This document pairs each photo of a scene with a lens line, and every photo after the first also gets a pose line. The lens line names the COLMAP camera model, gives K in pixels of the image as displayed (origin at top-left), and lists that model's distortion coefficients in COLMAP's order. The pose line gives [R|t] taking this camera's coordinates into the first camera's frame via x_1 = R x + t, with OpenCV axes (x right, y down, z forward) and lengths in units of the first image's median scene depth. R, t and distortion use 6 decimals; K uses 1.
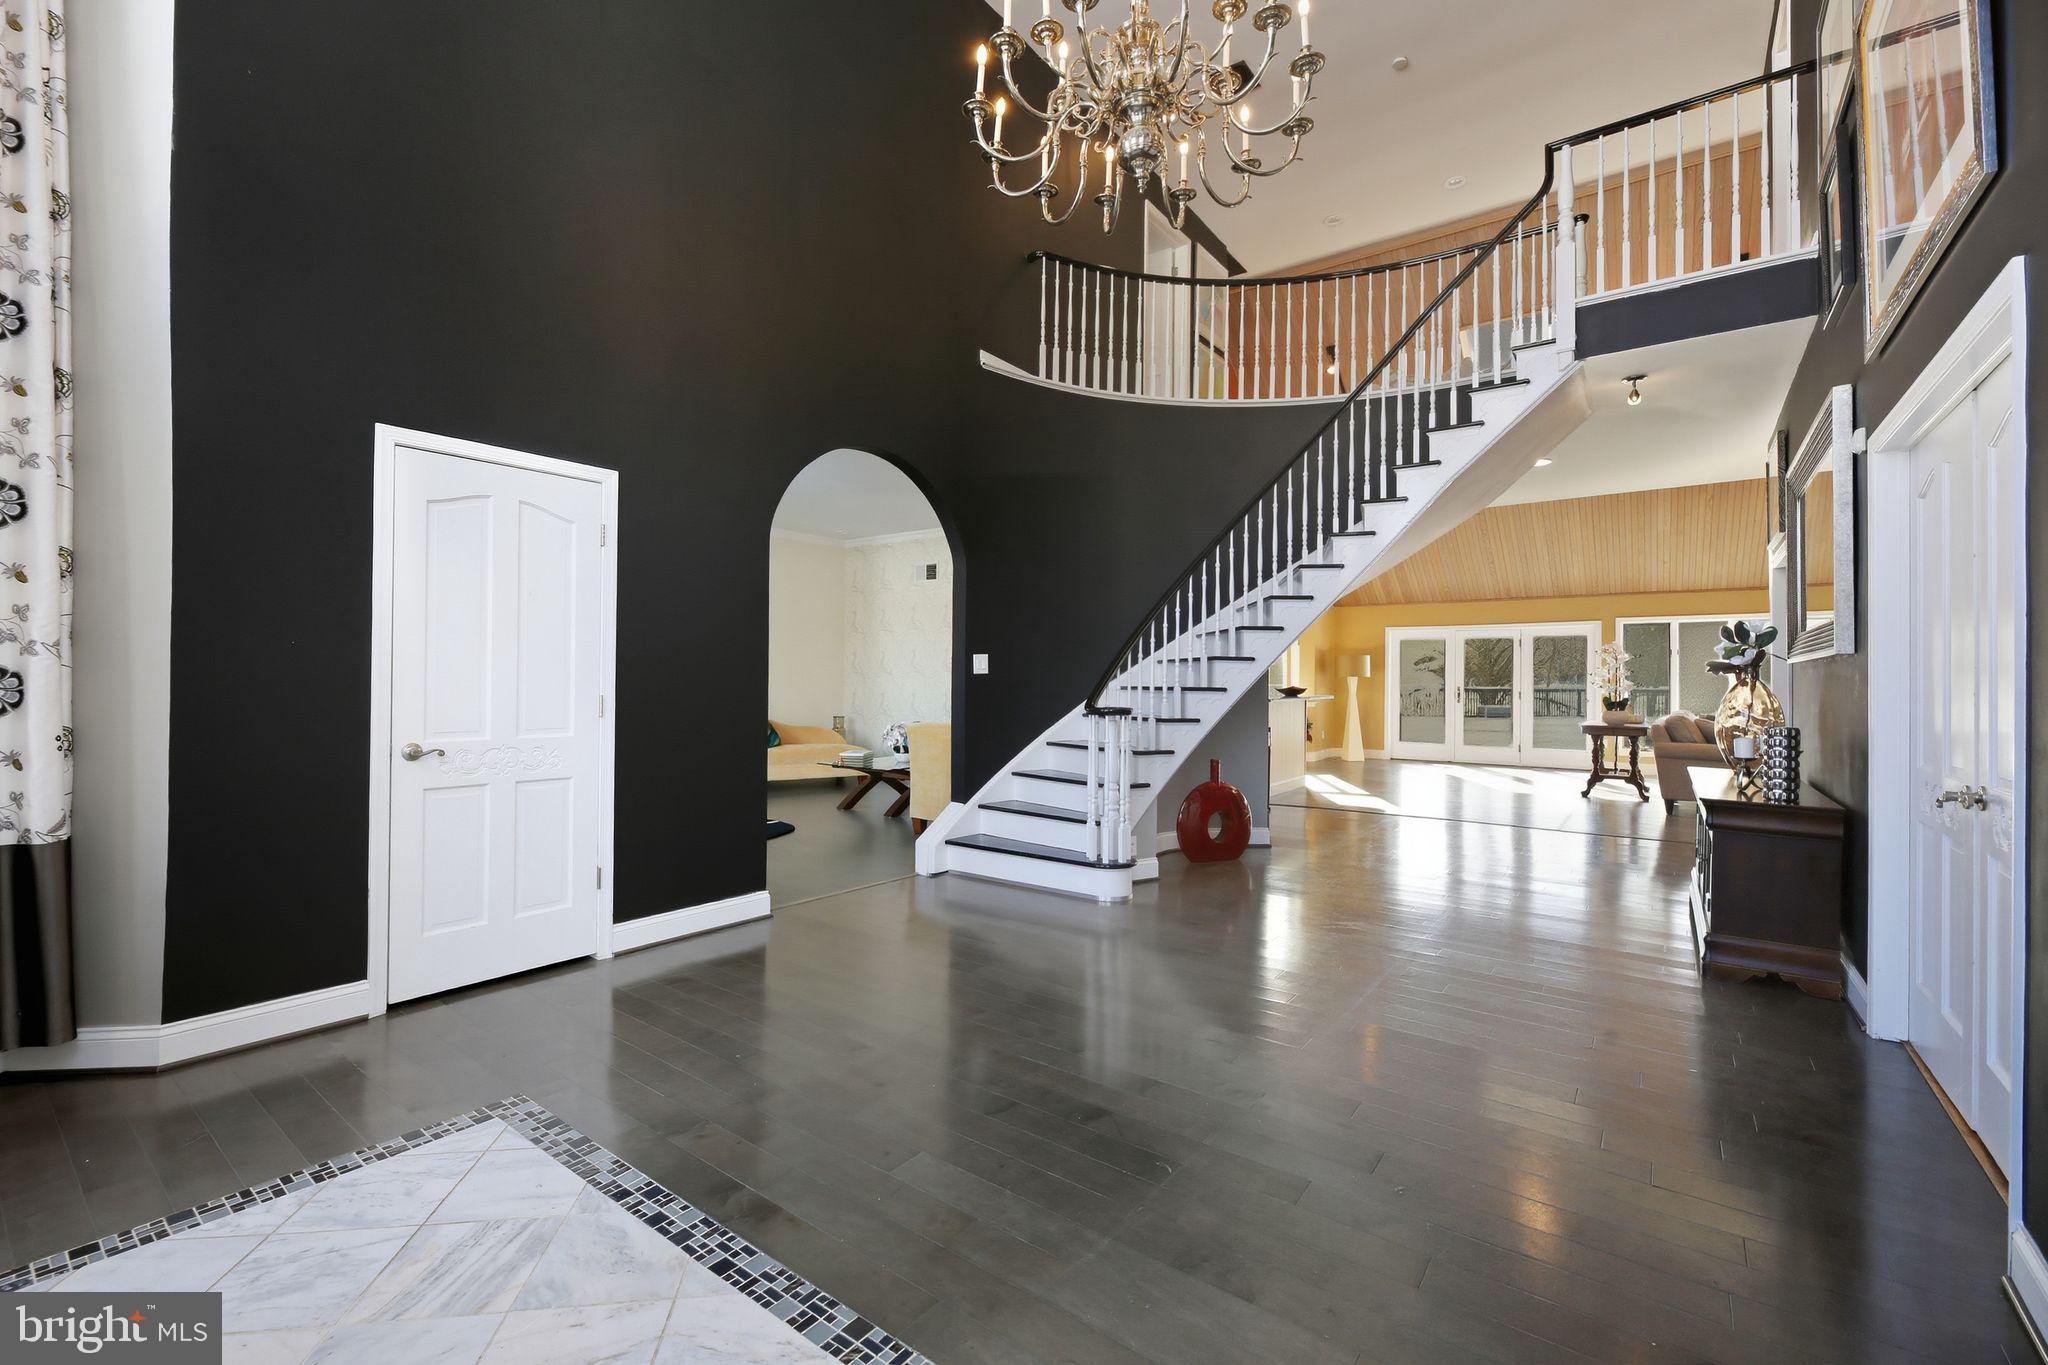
lens RADIAL K [[870.3, 0, 1024.0], [0, 870.3, 682.5], [0, 0, 1]] dist [0.000847, -0.000196]
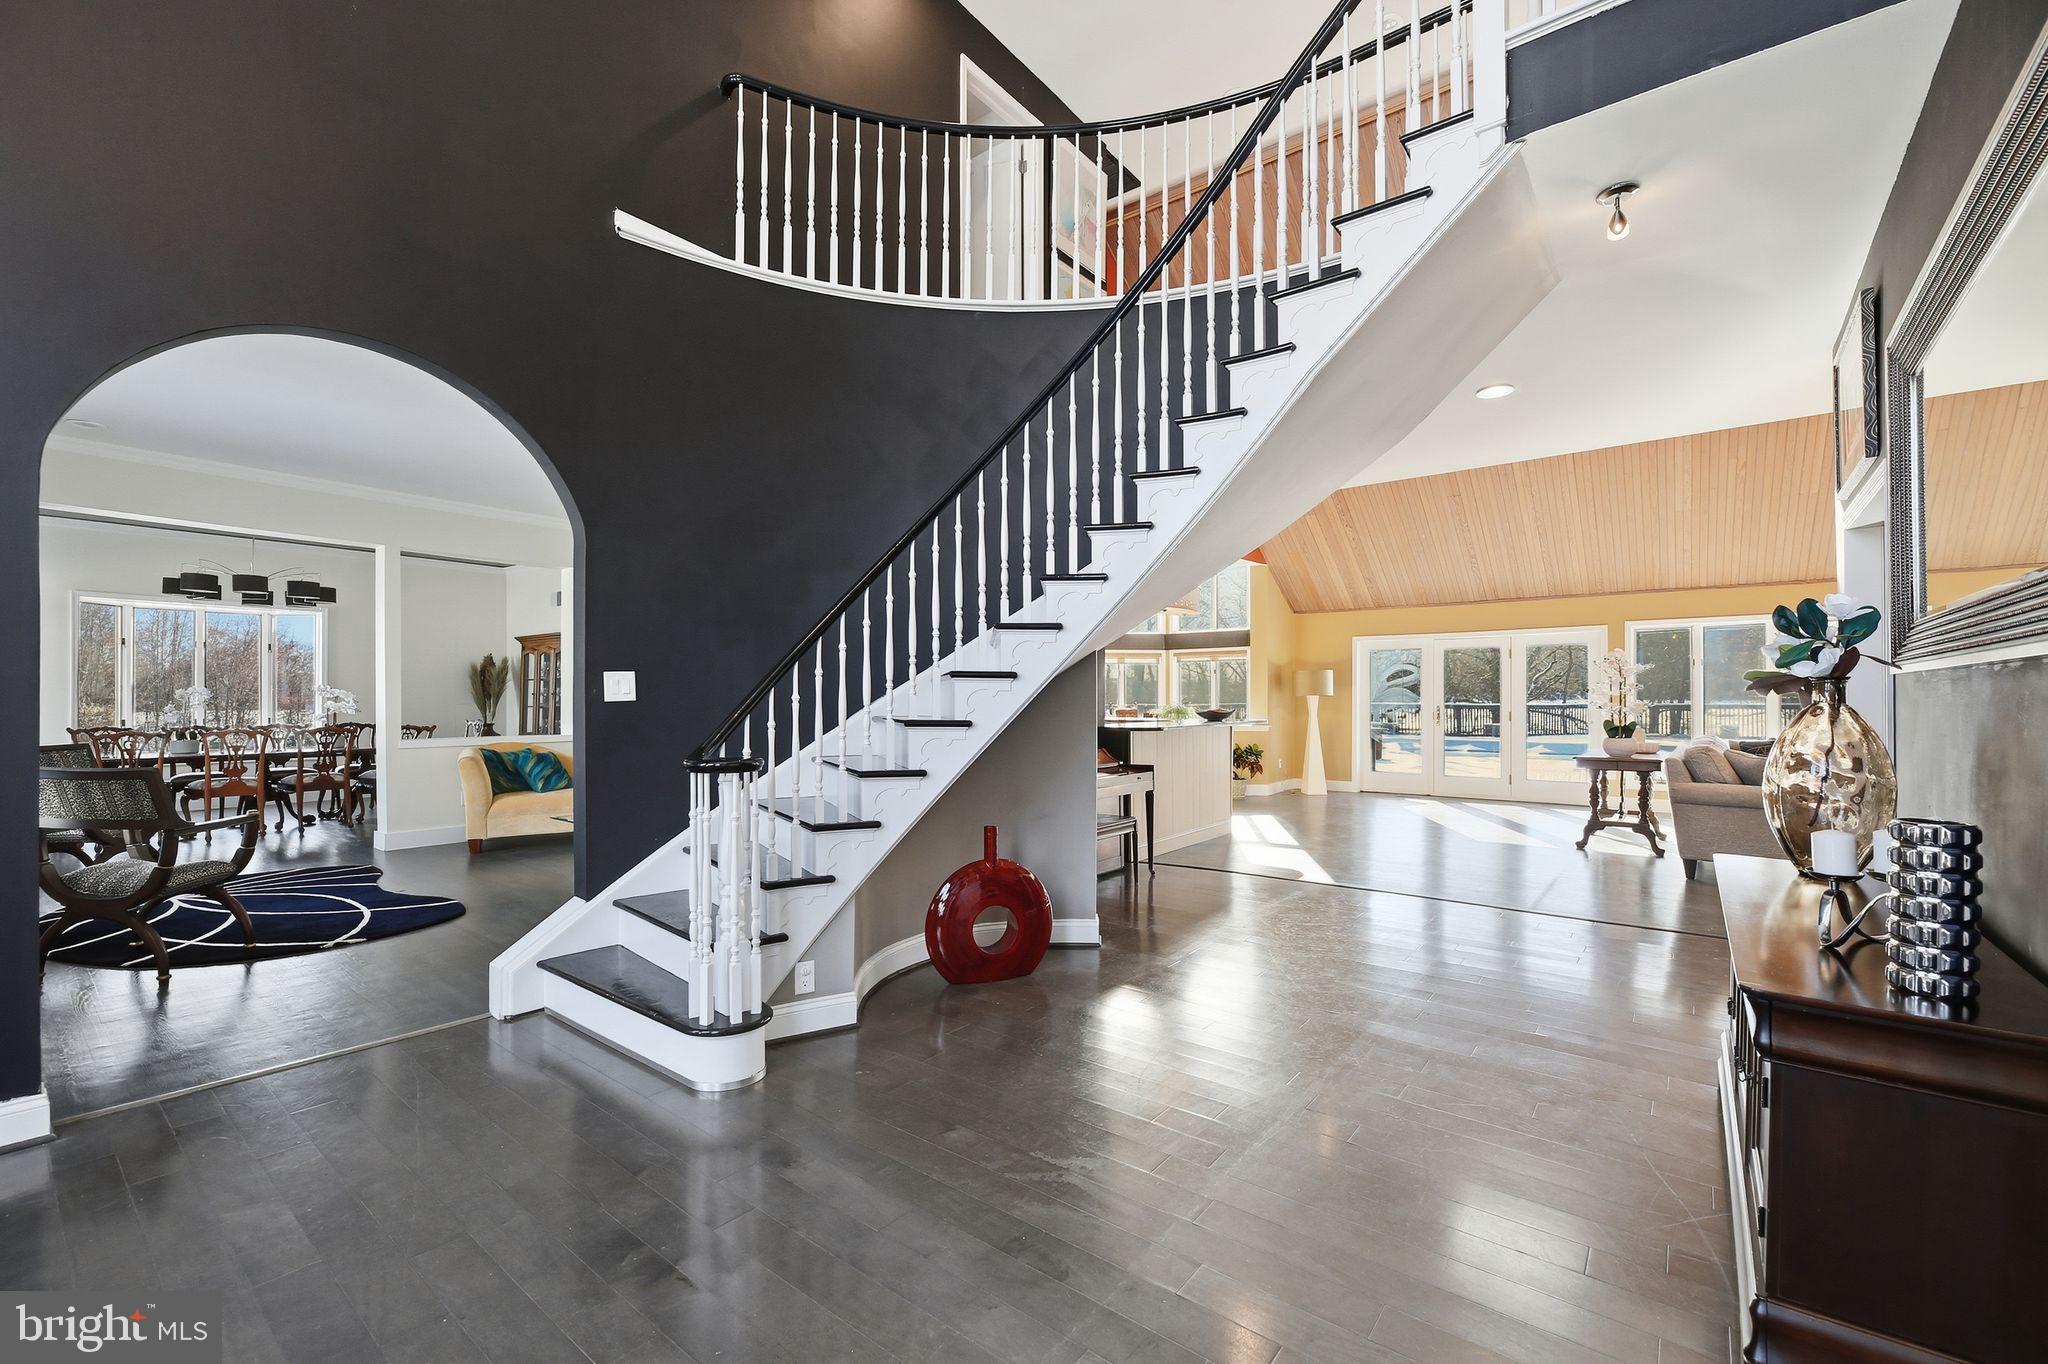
lens RADIAL K [[865.2, 0, 1020.9], [0, 865.2, 704.5], [0, 0, 1]] dist [-0.002837, -0.000665]
pose [[0.999630, -0.008058, -0.025973, 0.268206], [0.008149, 0.999961, 0.003423, -0.007092], [0.025945, -0.003633, 0.999657, 0.350197]]
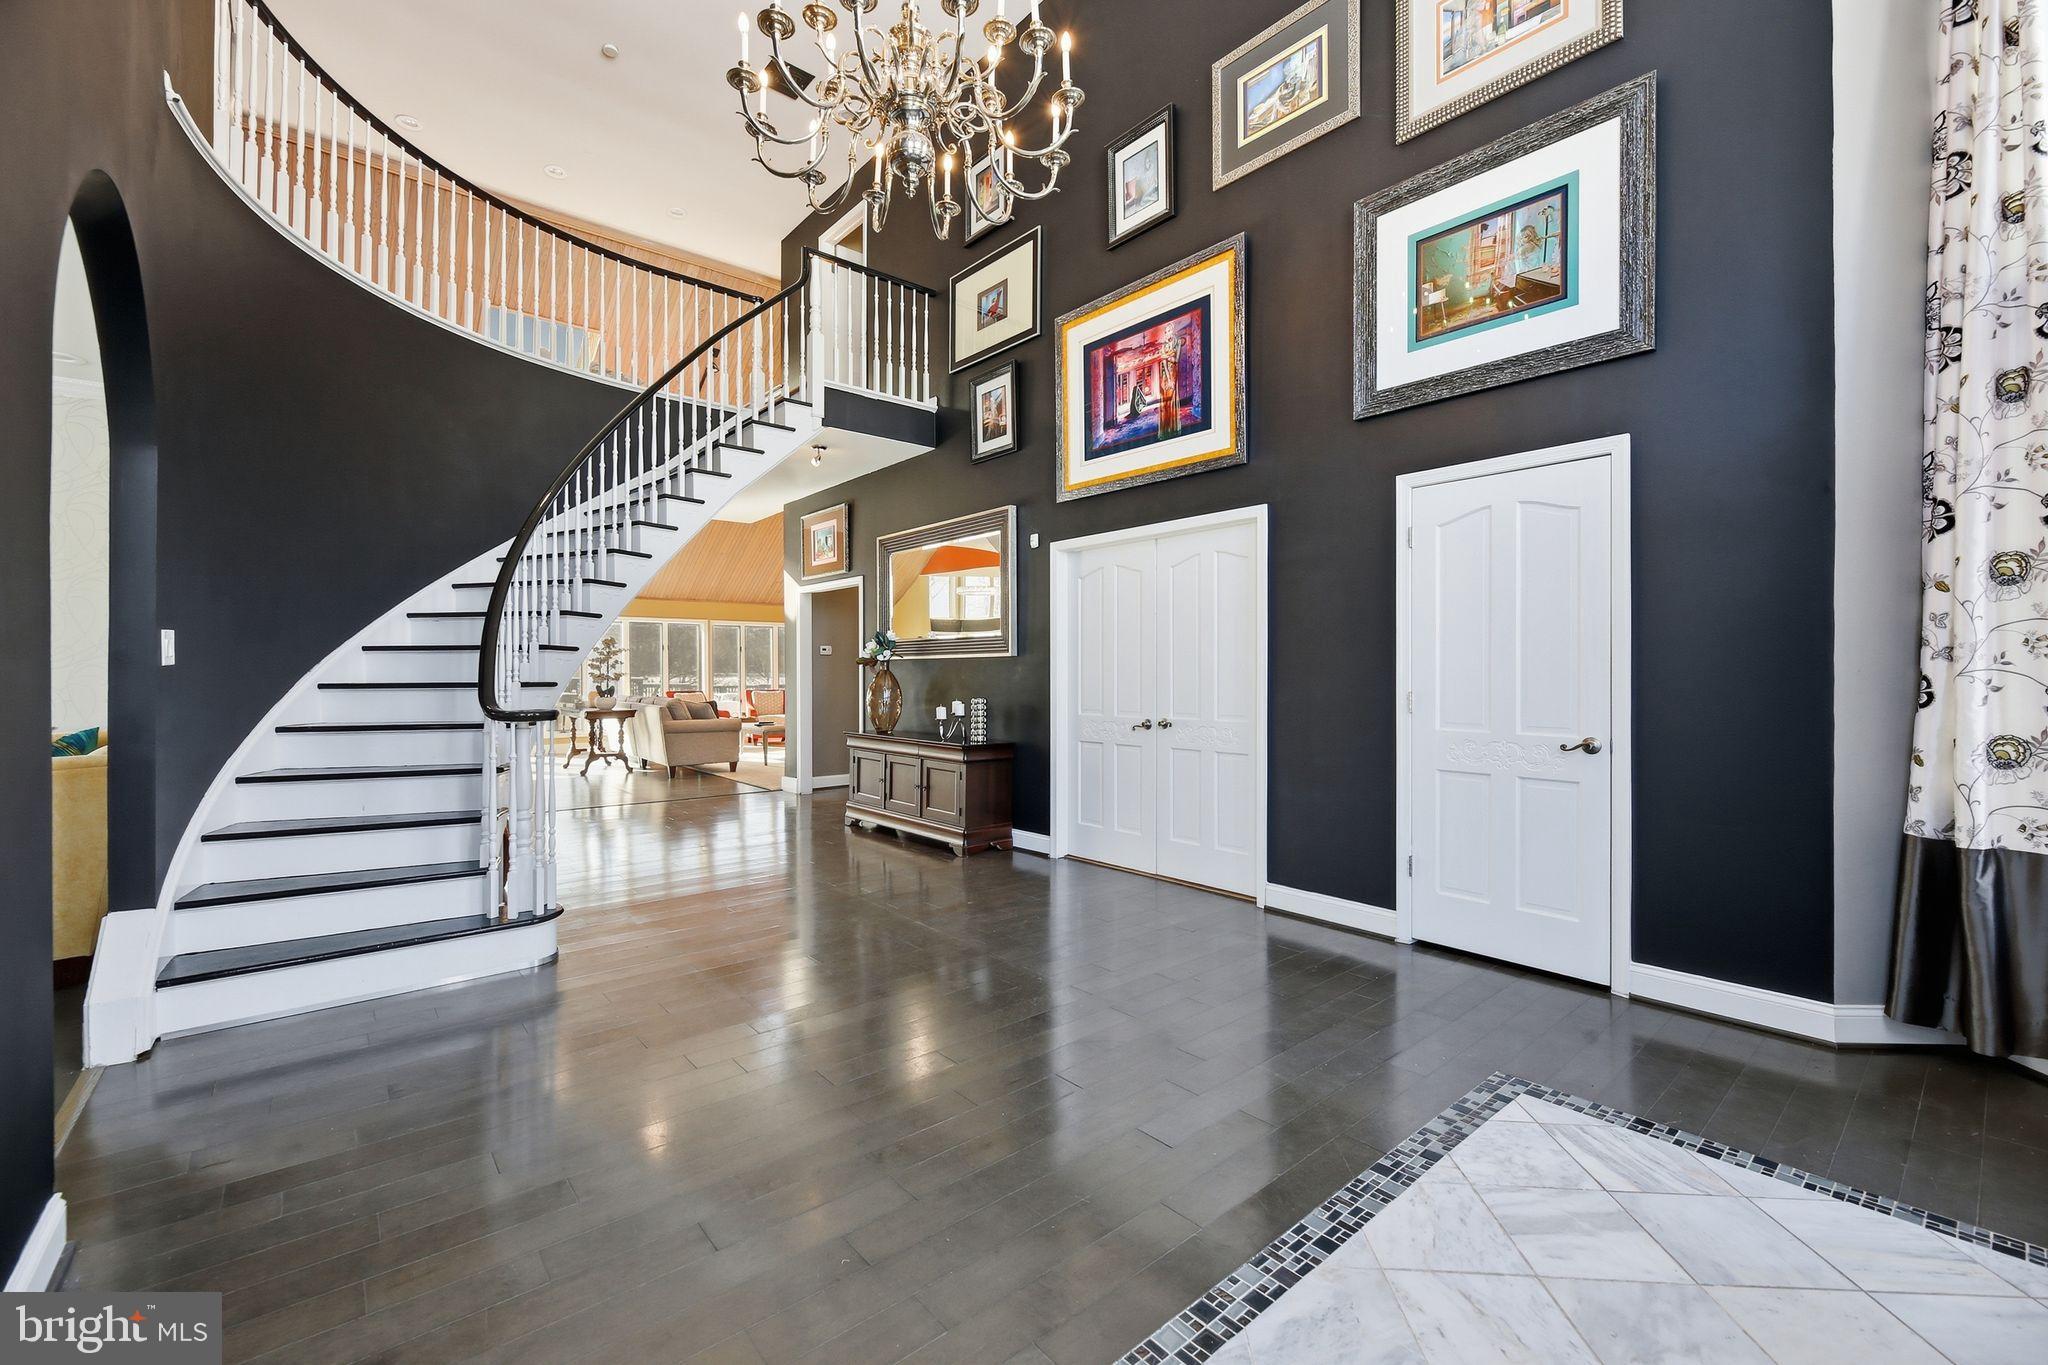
lens RADIAL K [[829.1, 0, 1024.0], [0, 829.1, 682.5], [0, 0, 1]] dist [0.000717, 0.000051]
pose [[0.223281, -0.018981, 0.974569, -0.426008], [0.005381, 0.999819, 0.018240, -0.005366], [-0.974739, 0.001171, 0.223343, 0.349940]]
